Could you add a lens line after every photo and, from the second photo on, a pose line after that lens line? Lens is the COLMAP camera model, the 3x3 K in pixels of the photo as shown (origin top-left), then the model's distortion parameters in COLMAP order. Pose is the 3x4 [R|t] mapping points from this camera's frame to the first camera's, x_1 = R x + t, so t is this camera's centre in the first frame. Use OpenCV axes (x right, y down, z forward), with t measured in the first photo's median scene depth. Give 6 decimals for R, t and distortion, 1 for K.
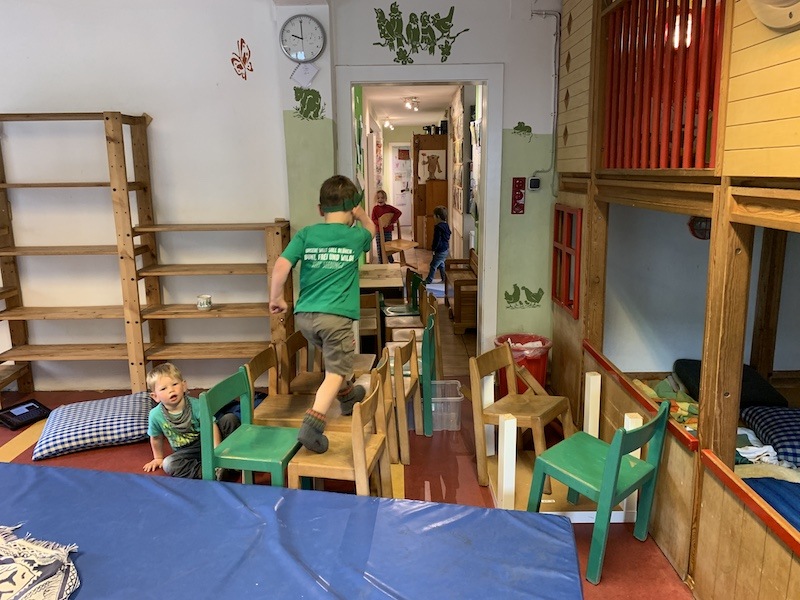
lens RADIAL K [[608.9, 0, 400.0], [0, 608.9, 300.0], [0, 0, 1]] dist [0.007011, -0.002560]
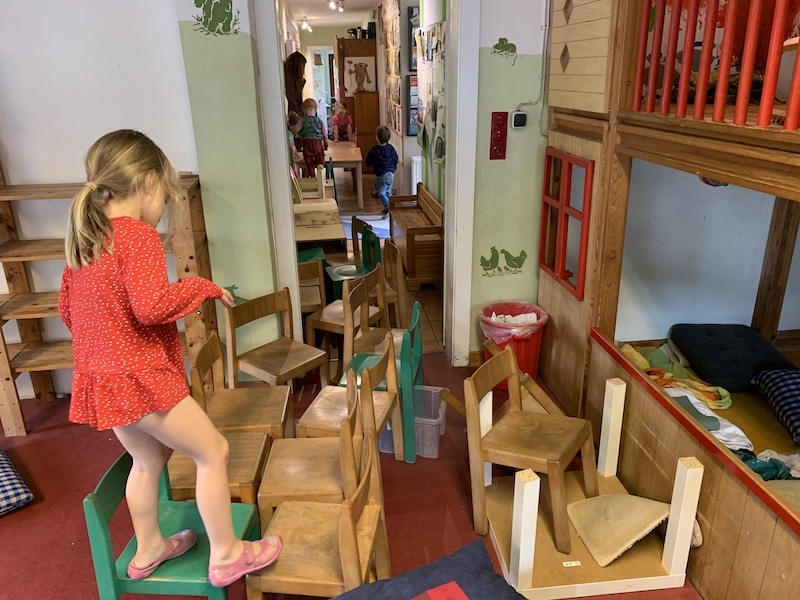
lens RADIAL K [[617.0, 0, 401.1], [0, 617.0, 295.6], [0, 0, 1]] dist [-0.002005, -0.010782]
pose [[0.991512, -0.047566, 0.121005, -0.037196], [0.030425, 0.989720, 0.139748, -0.087707], [-0.126408, -0.134880, 0.982766, 0.222282]]
